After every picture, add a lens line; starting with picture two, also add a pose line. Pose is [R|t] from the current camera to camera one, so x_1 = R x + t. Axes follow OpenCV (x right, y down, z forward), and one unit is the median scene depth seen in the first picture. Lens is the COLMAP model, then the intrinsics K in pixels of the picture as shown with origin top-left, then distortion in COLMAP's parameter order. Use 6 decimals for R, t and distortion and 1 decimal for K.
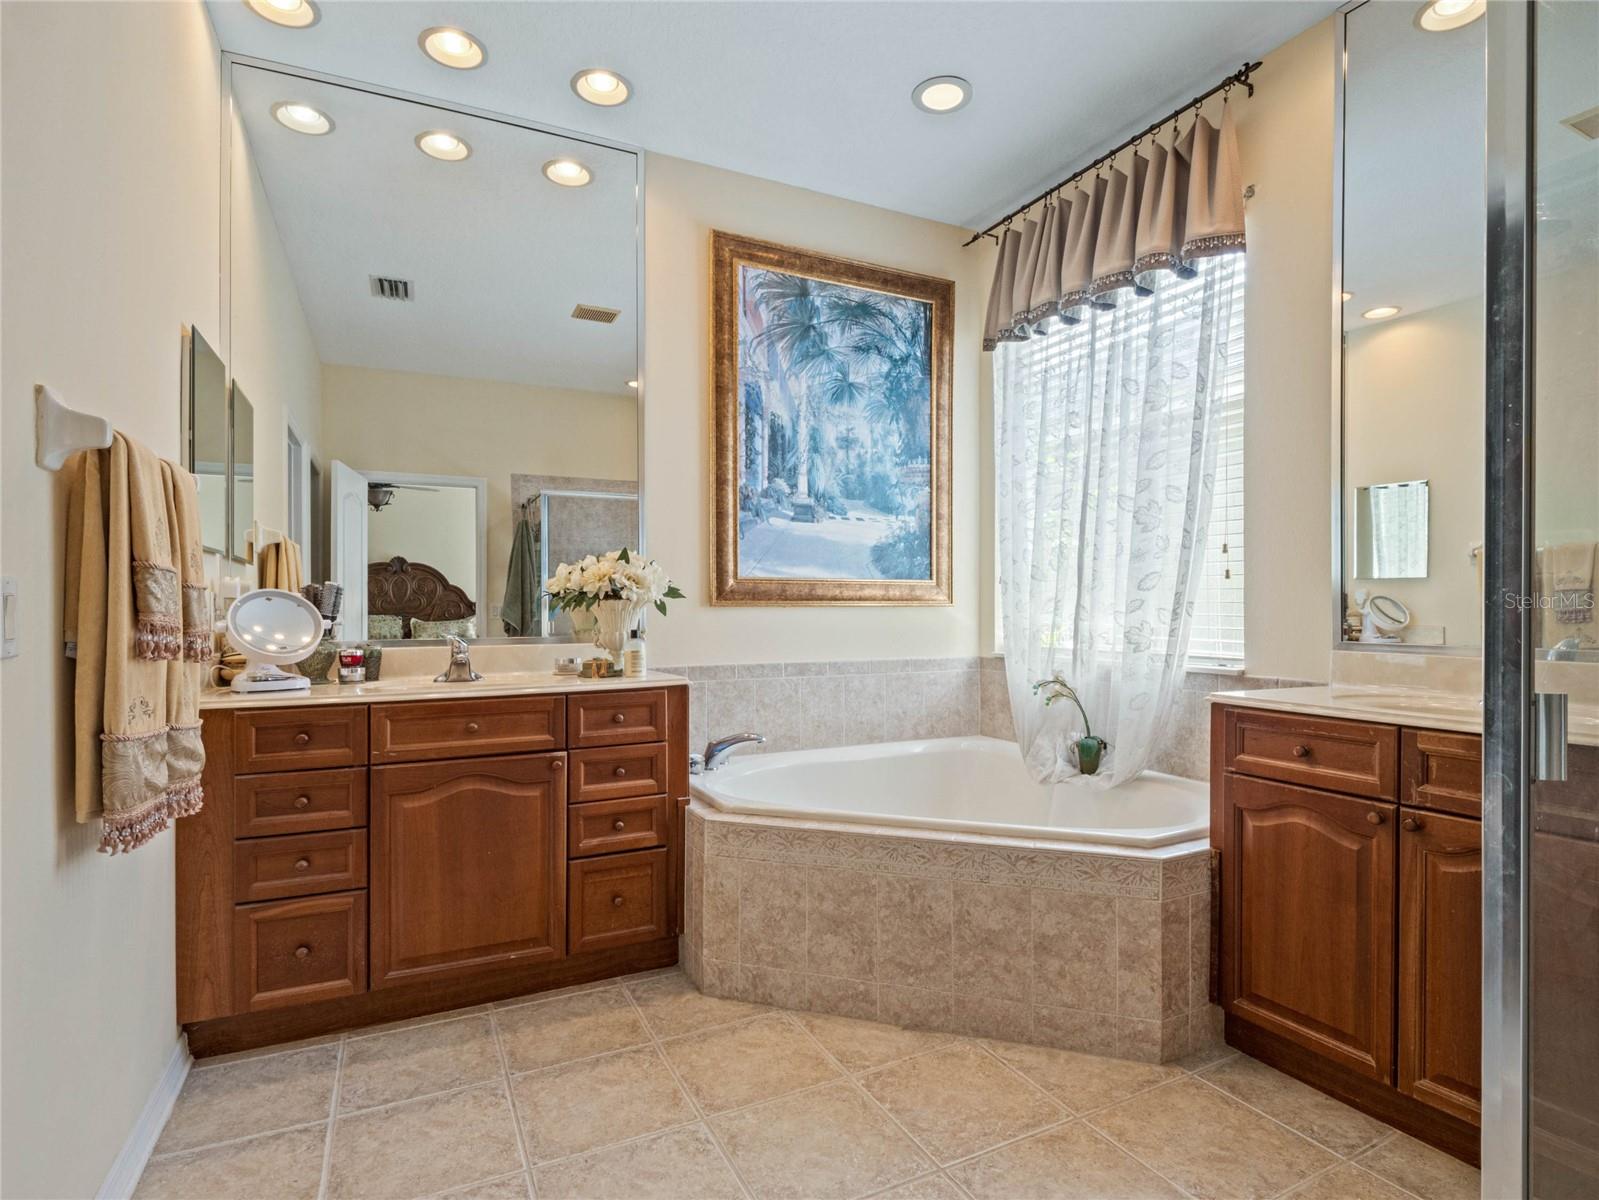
lens RADIAL K [[813.9, 0, 811.9], [0, 813.9, 598.7], [0, 0, 1]] dist [-0.023637, -0.008410]
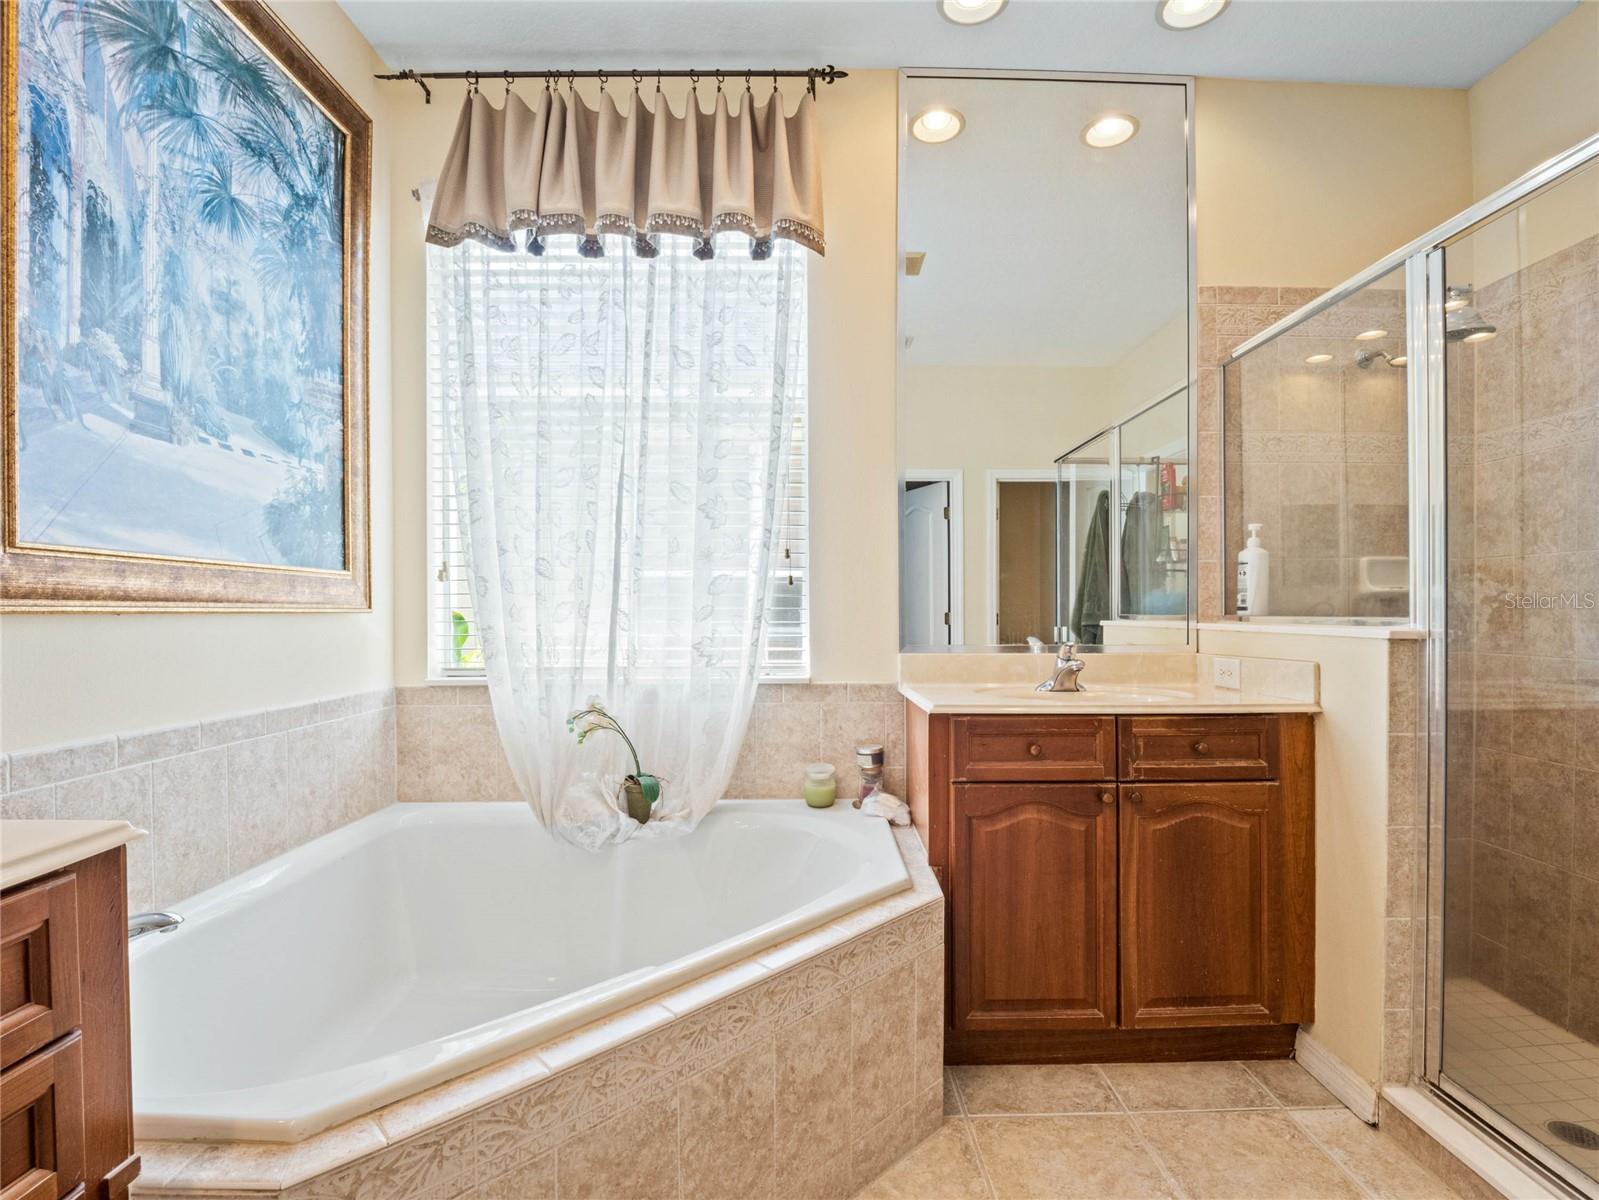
lens RADIAL K [[768.8, 0, 799.6], [0, 768.8, 606.0], [0, 0, 1]] dist [-0.024466, -0.003014]
pose [[0.443640, 0.009418, 0.896156, -0.241155], [-0.008108, 0.999946, -0.006495, 0.005448], [-0.896168, -0.004384, 0.443692, 0.464944]]
